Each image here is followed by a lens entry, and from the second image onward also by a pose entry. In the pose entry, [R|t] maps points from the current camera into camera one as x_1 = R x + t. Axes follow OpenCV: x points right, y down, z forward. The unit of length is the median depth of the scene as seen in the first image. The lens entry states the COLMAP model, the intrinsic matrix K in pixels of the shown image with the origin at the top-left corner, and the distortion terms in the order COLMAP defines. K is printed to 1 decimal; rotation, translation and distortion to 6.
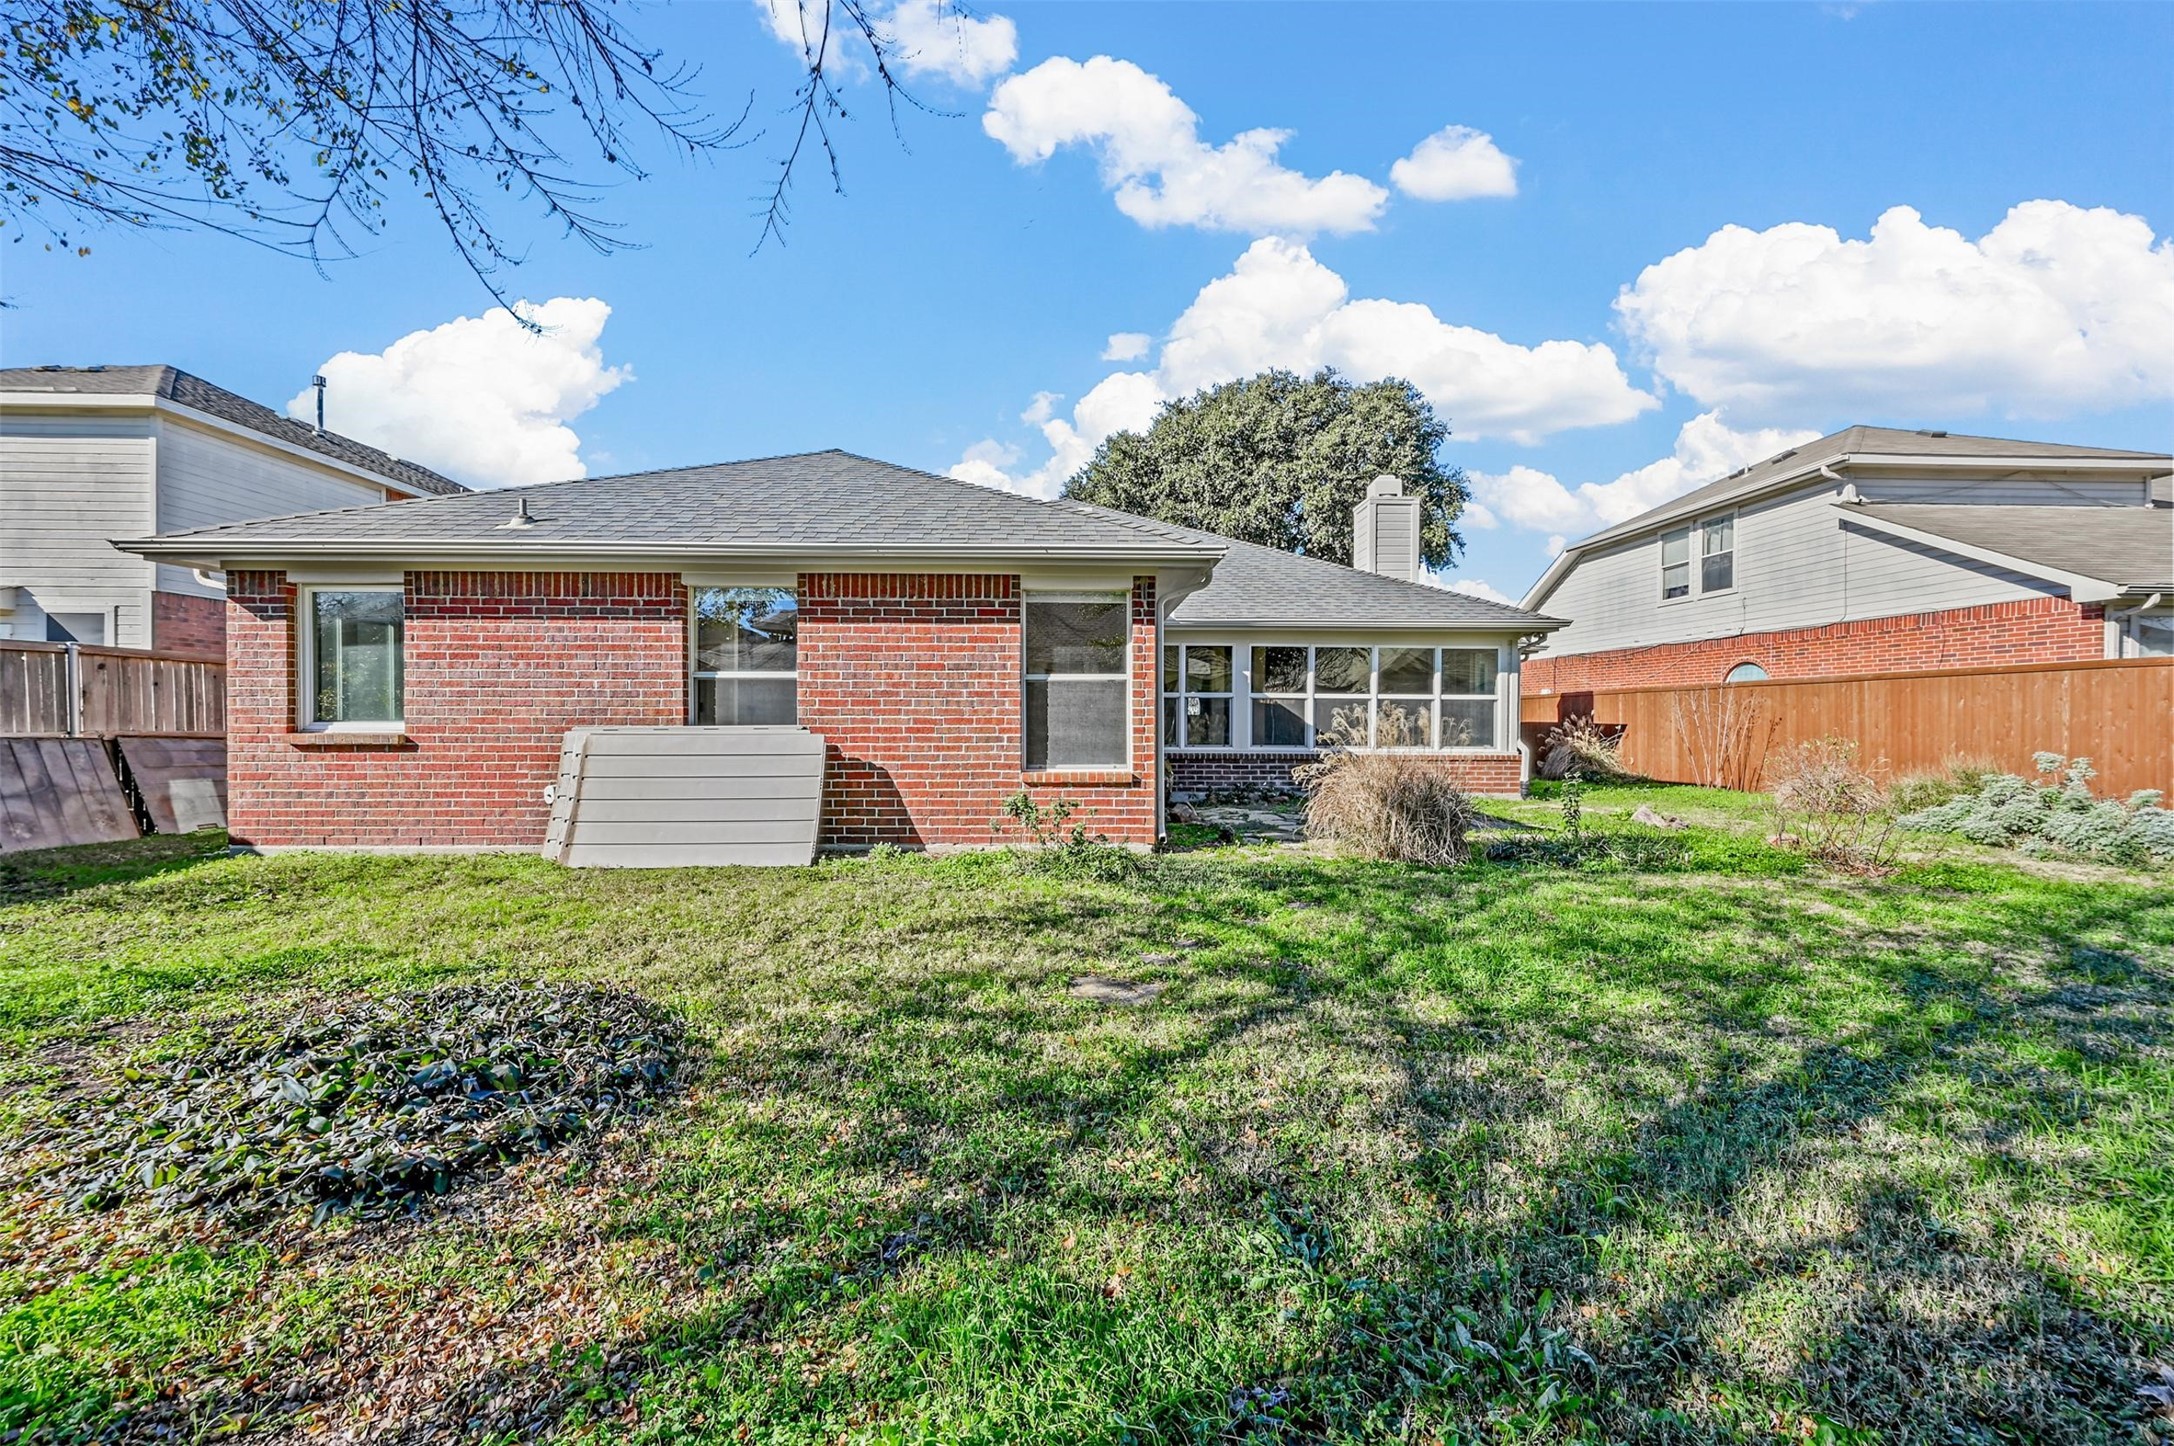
lens RADIAL K [[856.7, 0, 1098.9], [0, 856.7, 719.9], [0, 0, 1]] dist [-0.004269, 0.001865]
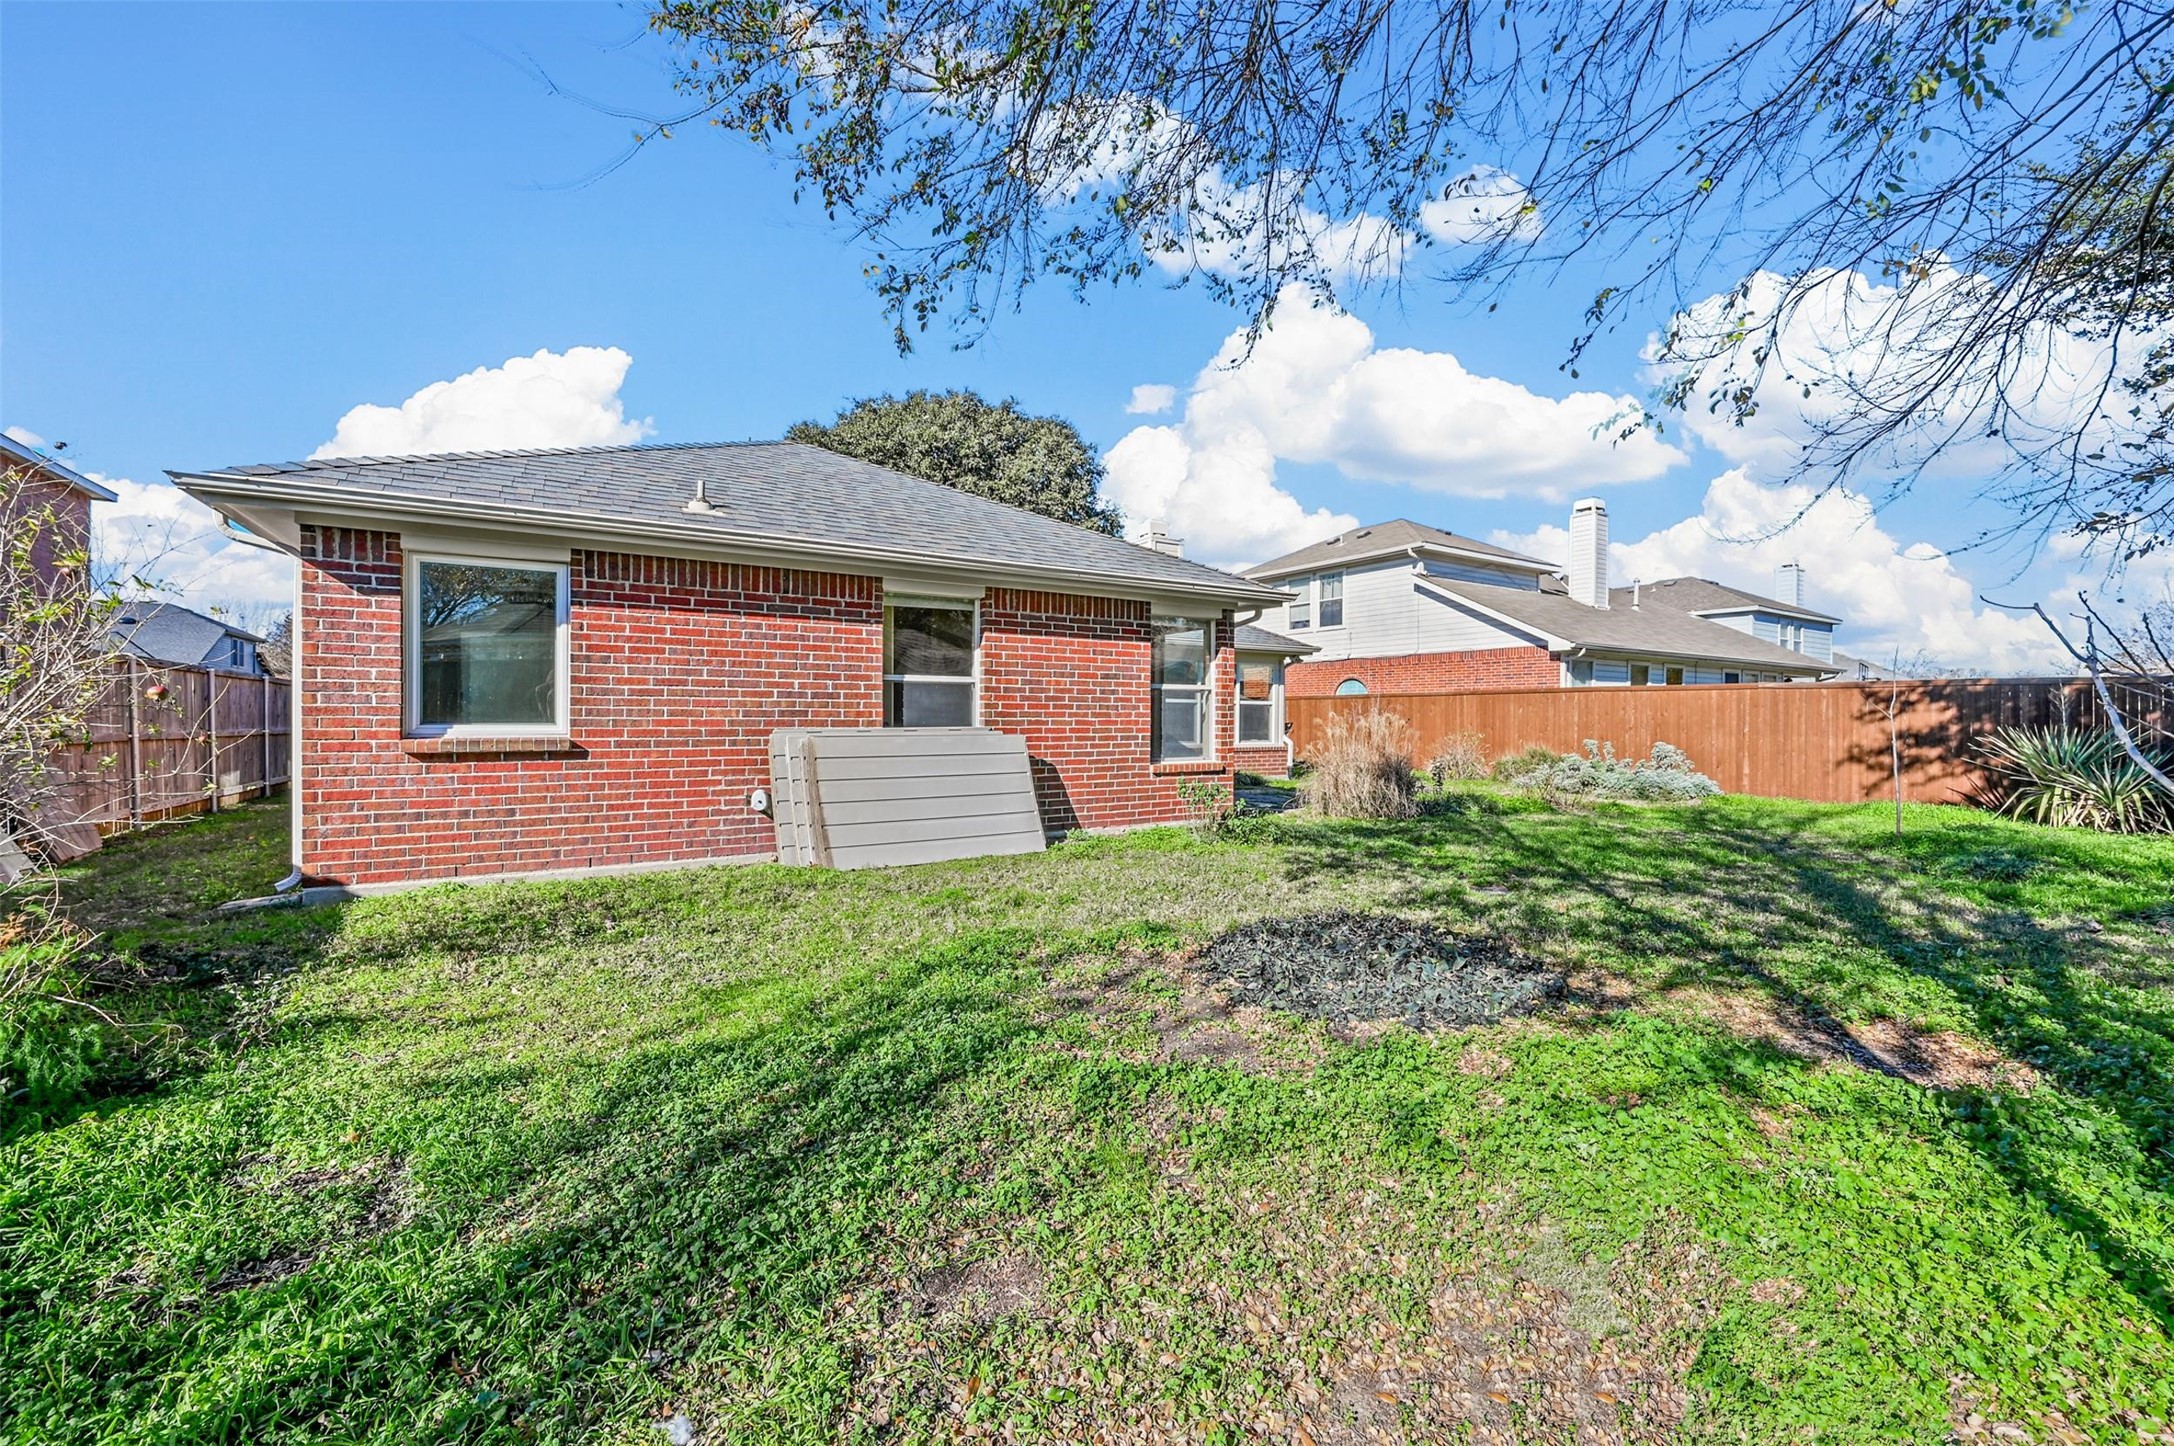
lens RADIAL K [[856.7, 0, 1095.9], [0, 856.7, 726.7], [0, 0, 1]] dist [-0.004269, 0.001865]
pose [[0.862486, -0.003439, 0.506069, -0.774587], [-0.001819, 0.999949, 0.009895, -0.004668], [-0.506077, -0.009455, 0.862436, -0.006607]]
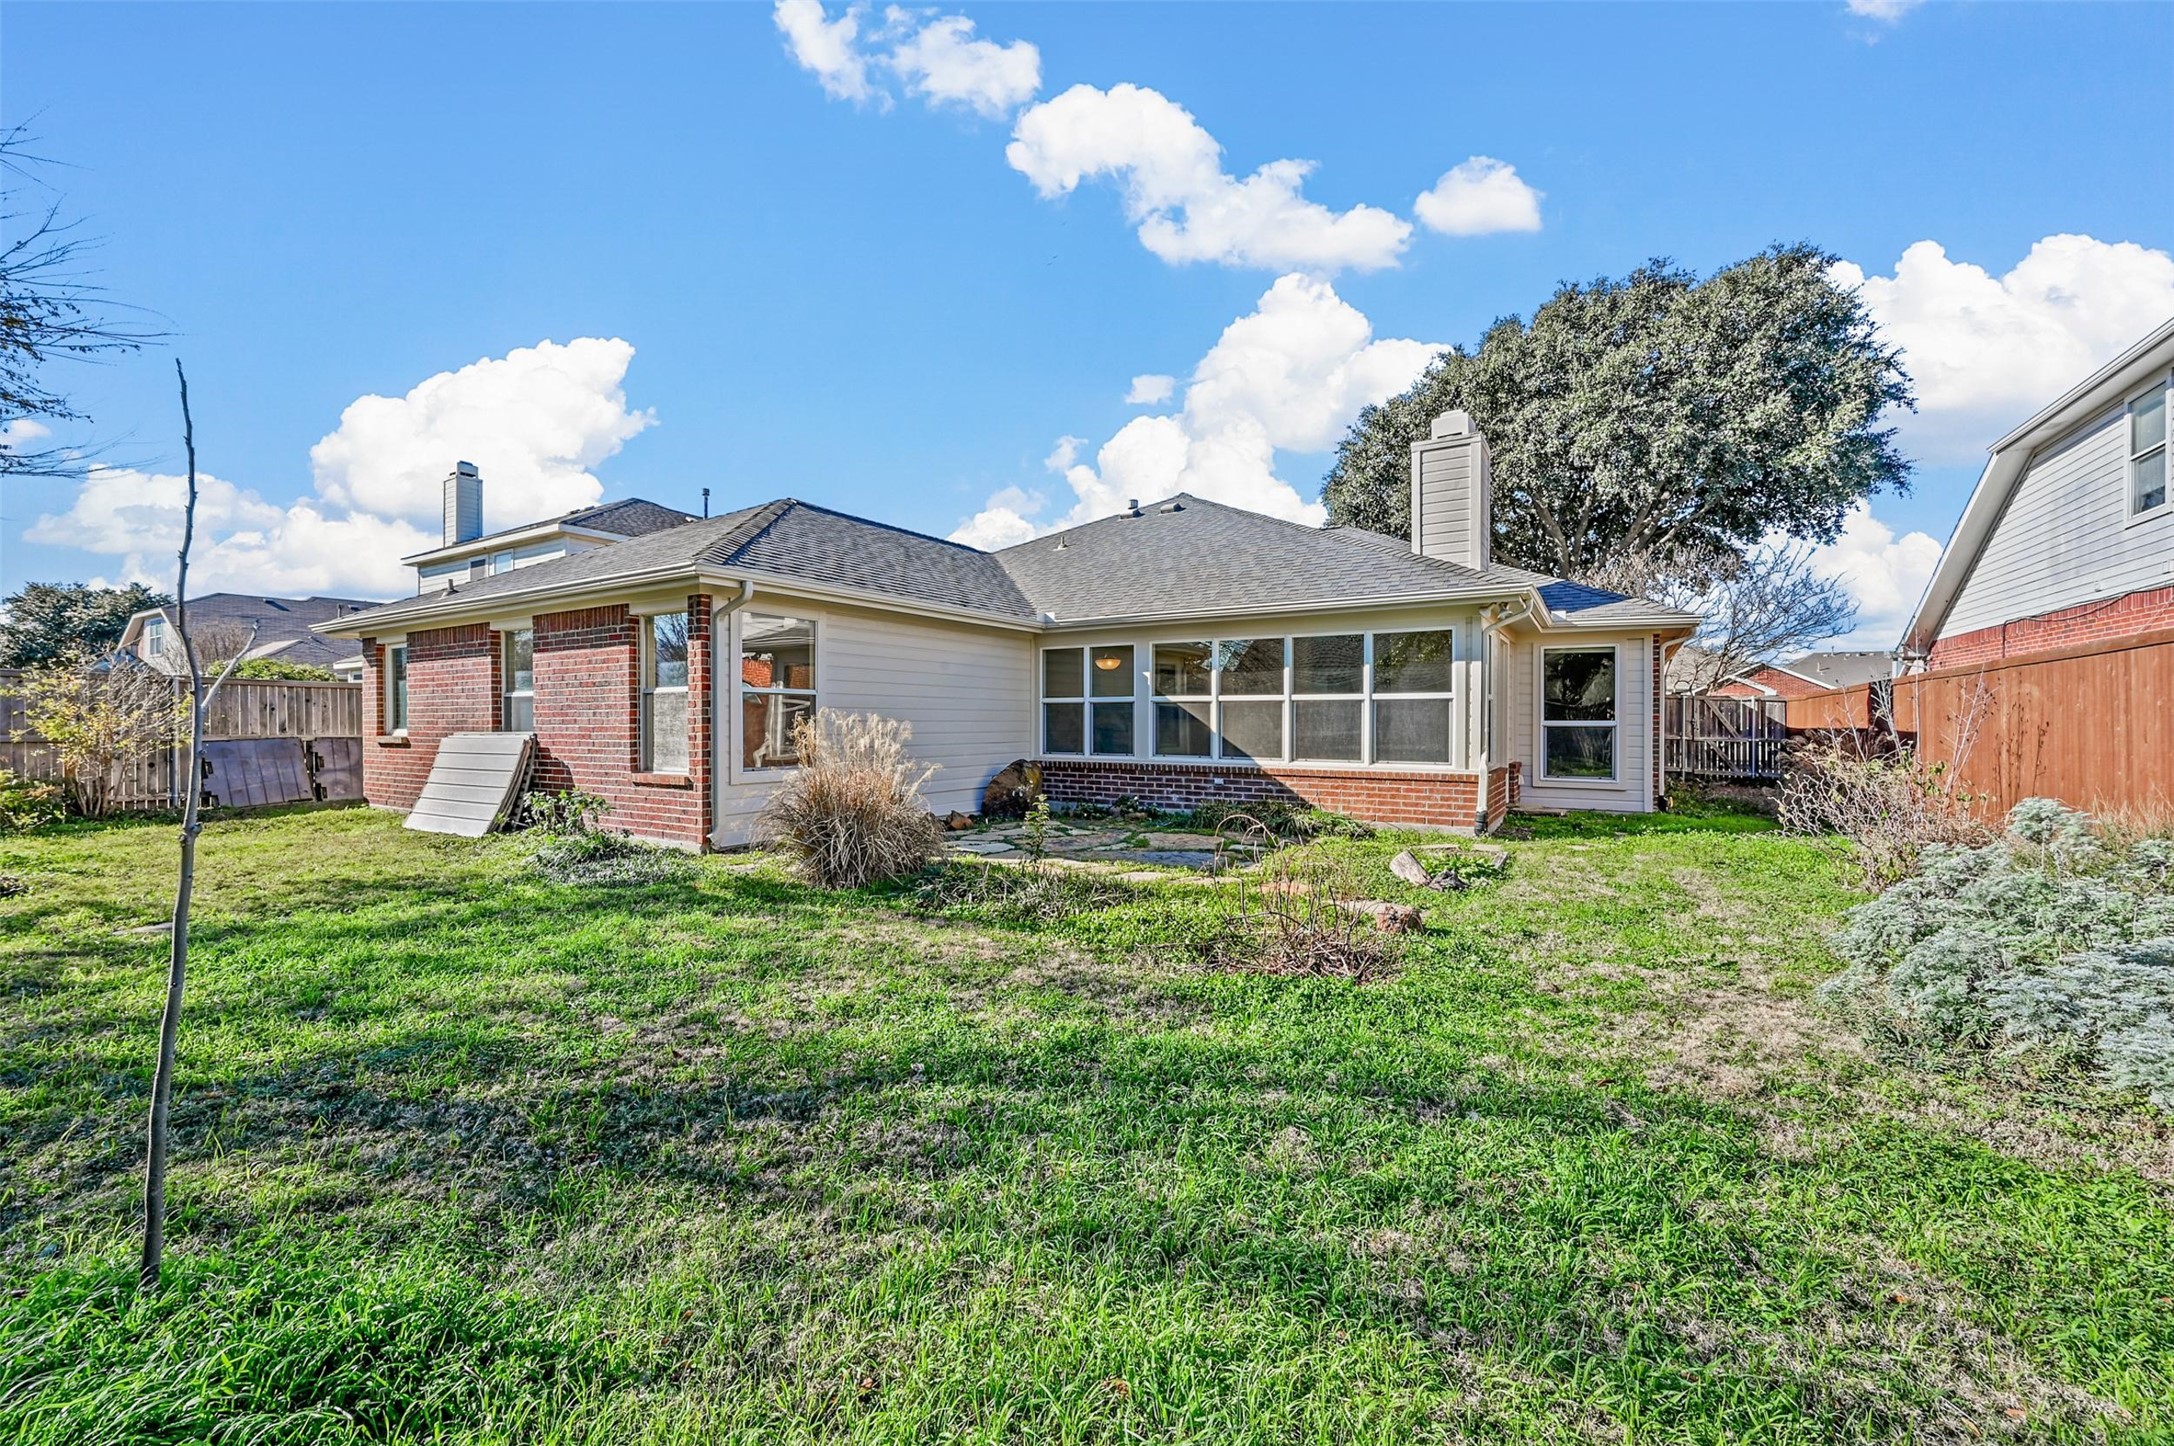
lens RADIAL K [[856.7, 0, 1089.8], [0, 856.7, 723.6], [0, 0, 1]] dist [-0.004269, 0.001865]
pose [[0.833579, -0.002088, -0.552396, 1.077170], [0.001787, 0.999998, -0.001083, -0.003486], [0.552397, -0.000085, 0.833581, 0.377032]]
